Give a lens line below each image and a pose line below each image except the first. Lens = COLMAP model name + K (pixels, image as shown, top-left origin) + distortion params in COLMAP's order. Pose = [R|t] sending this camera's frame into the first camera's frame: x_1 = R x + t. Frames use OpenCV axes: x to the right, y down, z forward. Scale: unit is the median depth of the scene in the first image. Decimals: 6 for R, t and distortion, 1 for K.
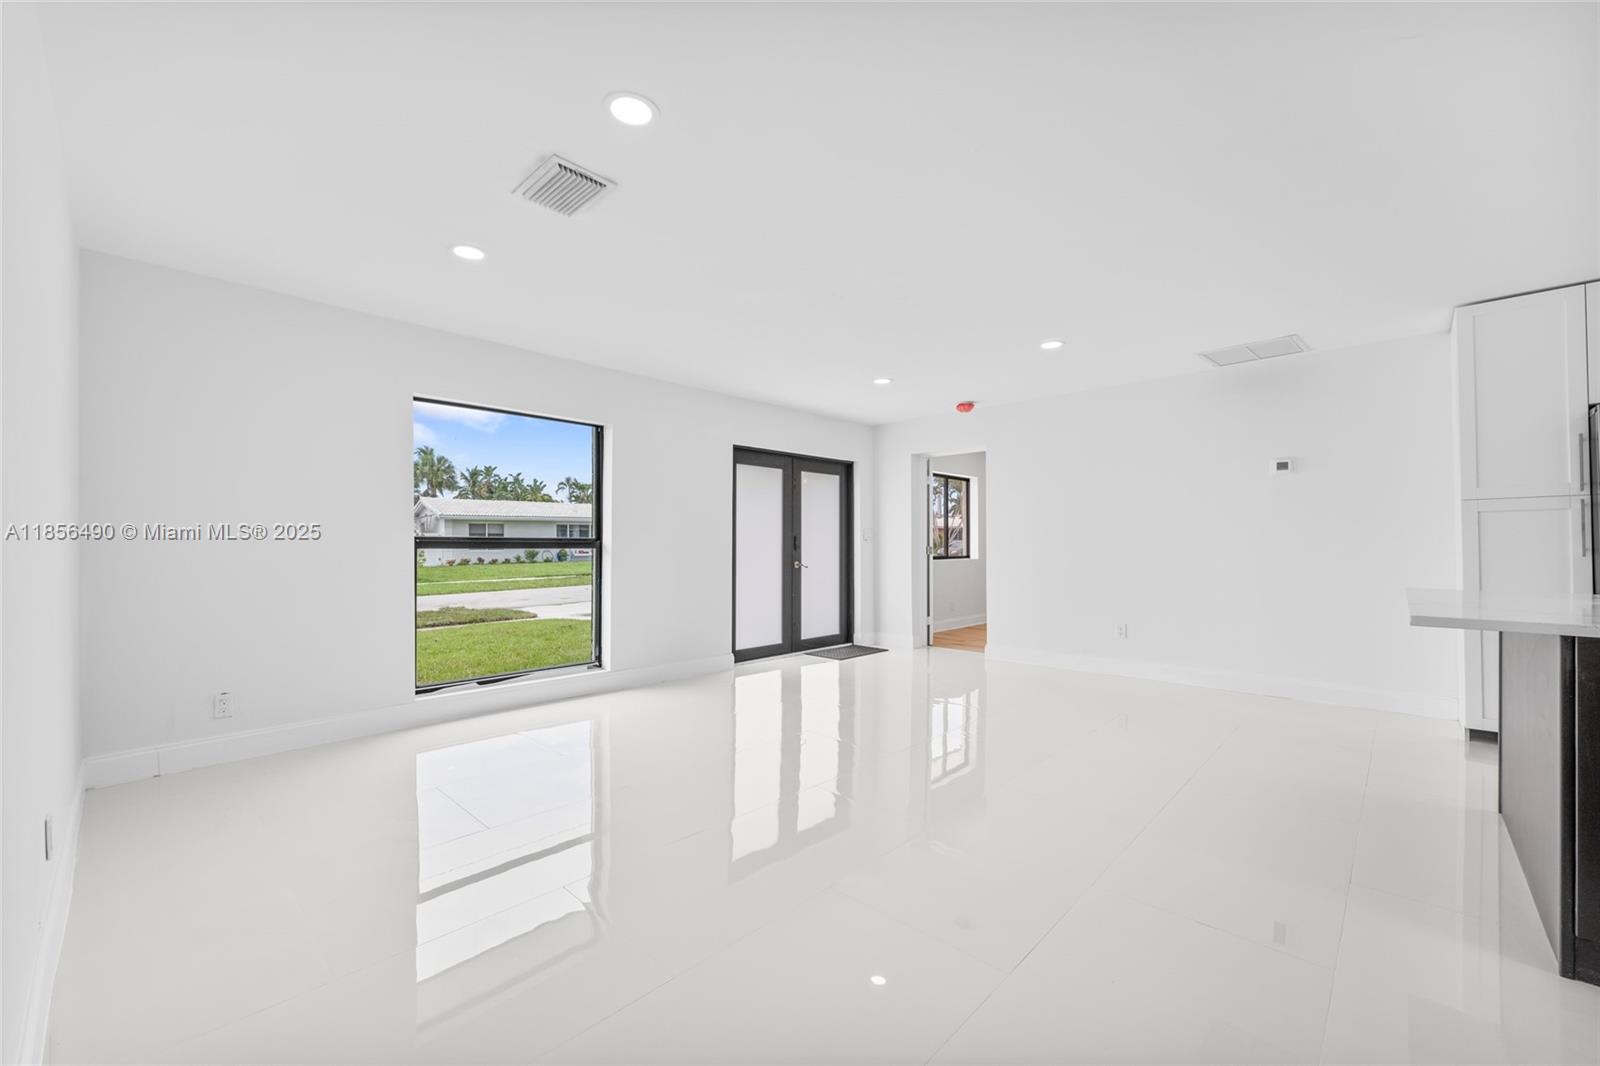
lens RADIAL K [[663.4, 0, 807.8], [0, 663.4, 529.8], [0, 0, 1]] dist [0.002653, 0.000052]
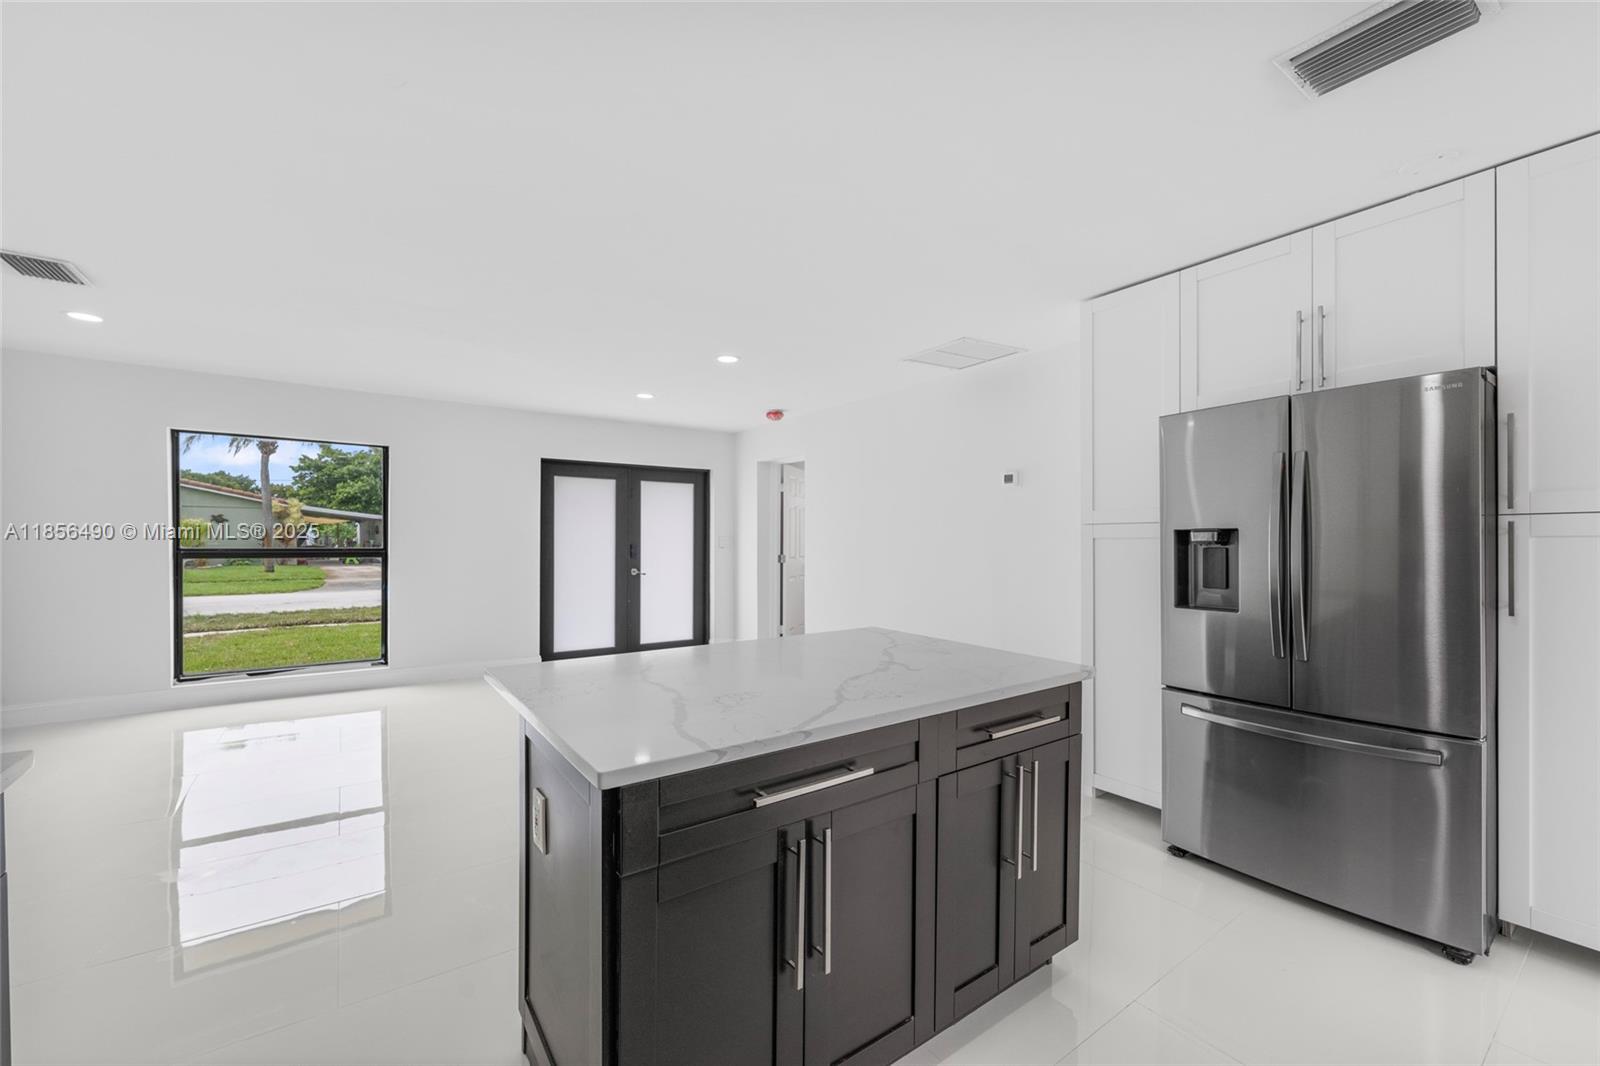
lens RADIAL K [[663.4, 0, 804.9], [0, 663.4, 532.8], [0, 0, 1]] dist [0.002653, 0.000052]
pose [[0.979039, 0.007953, -0.203515, 0.532571], [-0.004977, 0.999873, 0.015128, -0.029601], [0.203610, -0.013798, 0.978955, 0.051391]]
